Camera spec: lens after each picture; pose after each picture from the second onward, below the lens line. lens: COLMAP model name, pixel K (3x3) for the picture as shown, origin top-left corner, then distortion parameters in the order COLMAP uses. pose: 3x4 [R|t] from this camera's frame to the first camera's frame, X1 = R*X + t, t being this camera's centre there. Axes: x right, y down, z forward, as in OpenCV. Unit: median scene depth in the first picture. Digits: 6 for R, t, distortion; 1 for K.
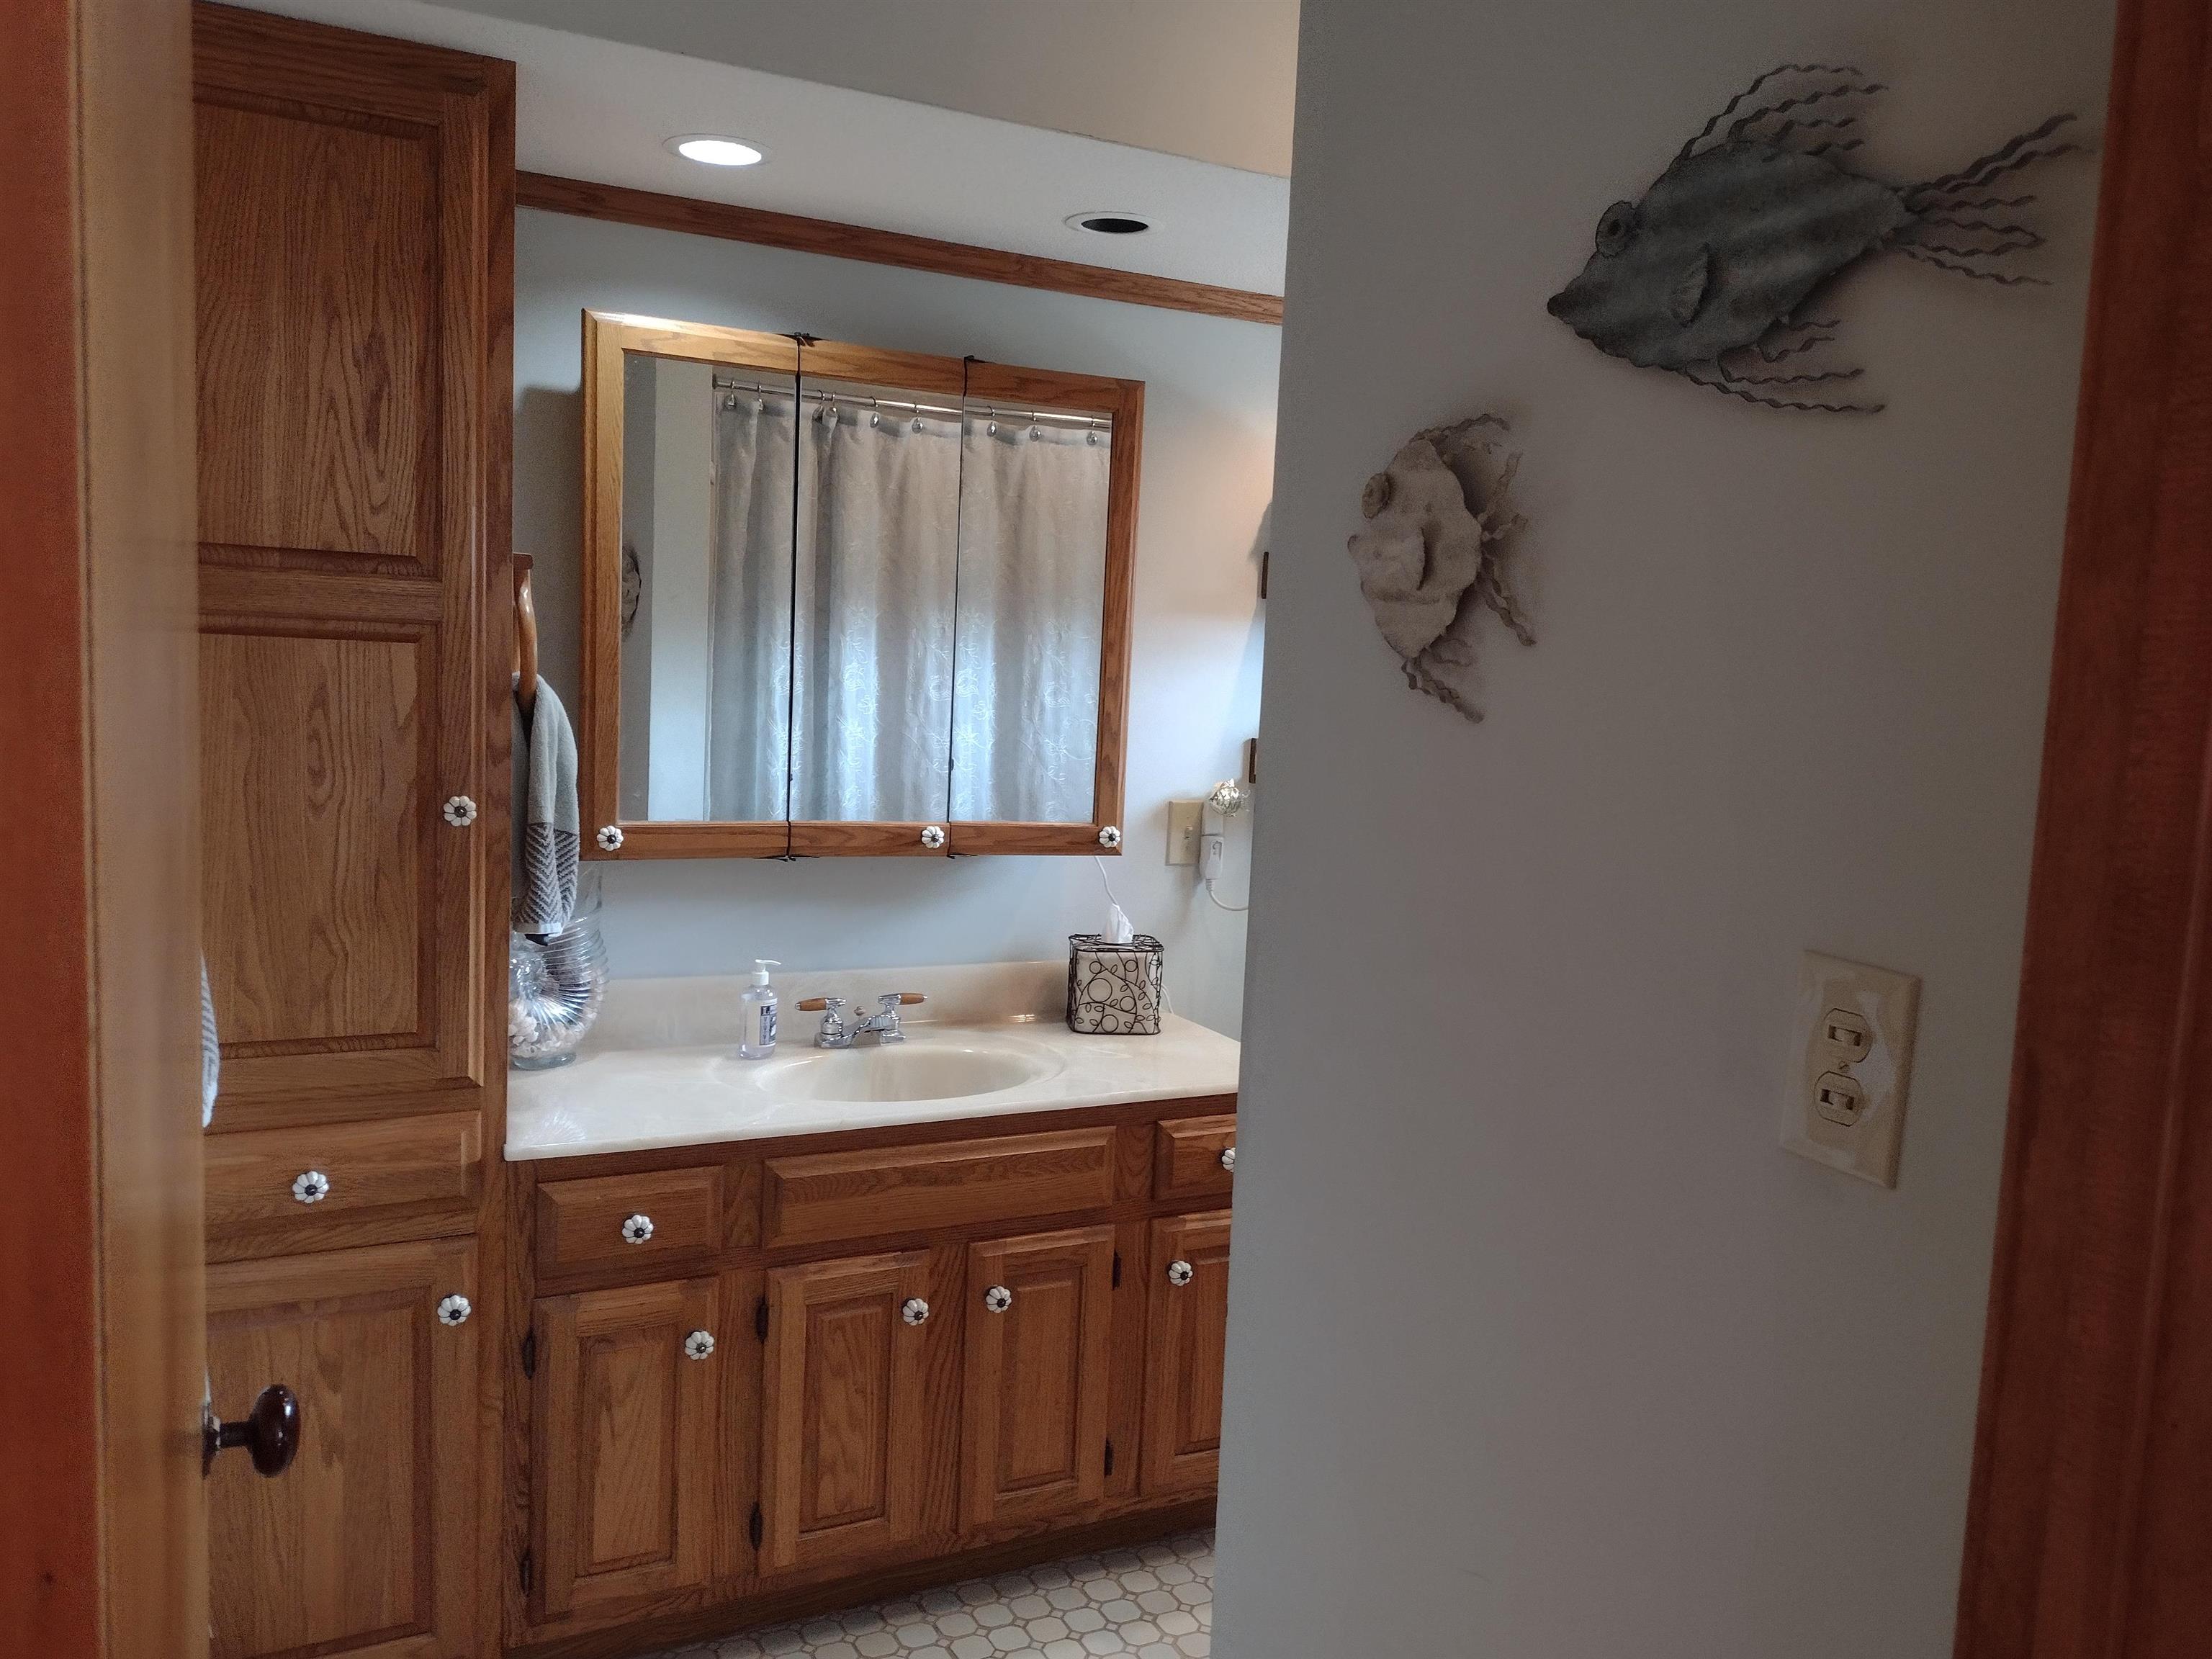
lens RADIAL K [[1654.3, 0, 1106.0], [0, 1654.3, 829.5], [0, 0, 1]] dist [0.040633, -0.005124]
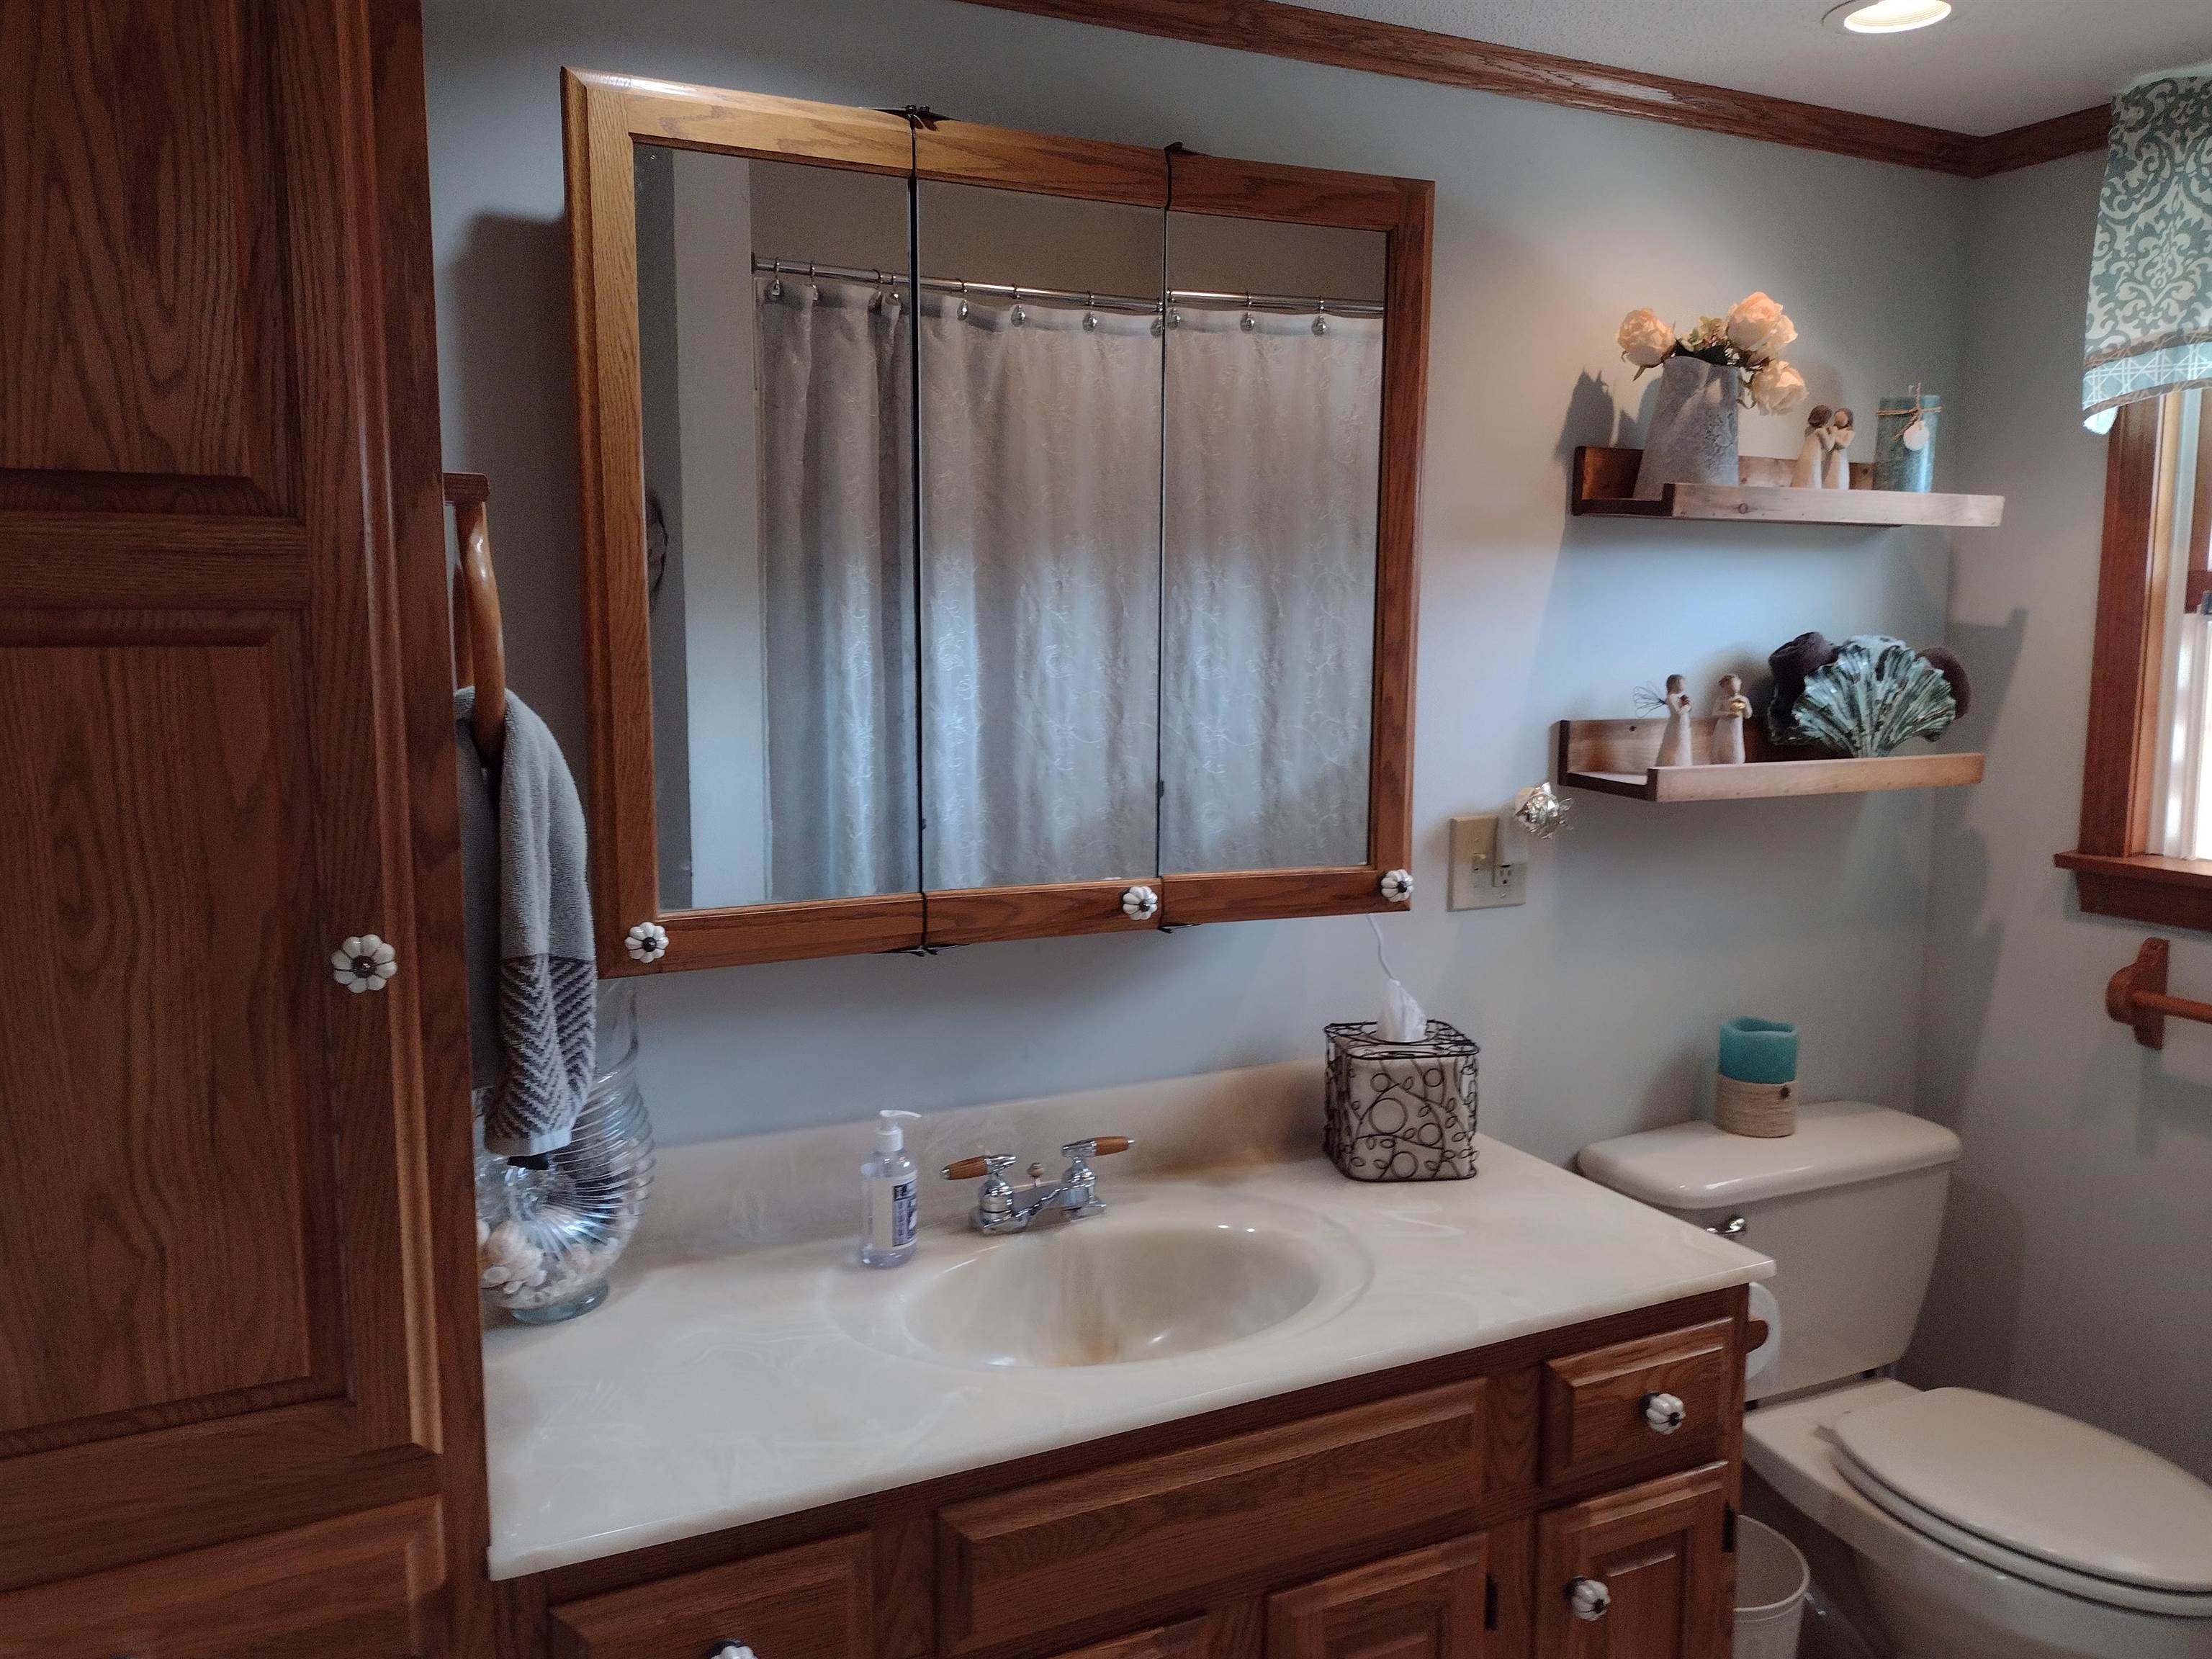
lens RADIAL K [[1673.8, 0, 1106.0], [0, 1673.8, 829.5], [0, 0, 1]] dist [0.012533, -0.003595]
pose [[0.999017, -0.040197, -0.018671, -0.112906], [0.040685, 0.998819, 0.026549, -0.045340], [0.017581, -0.027283, 0.999473, 0.375613]]
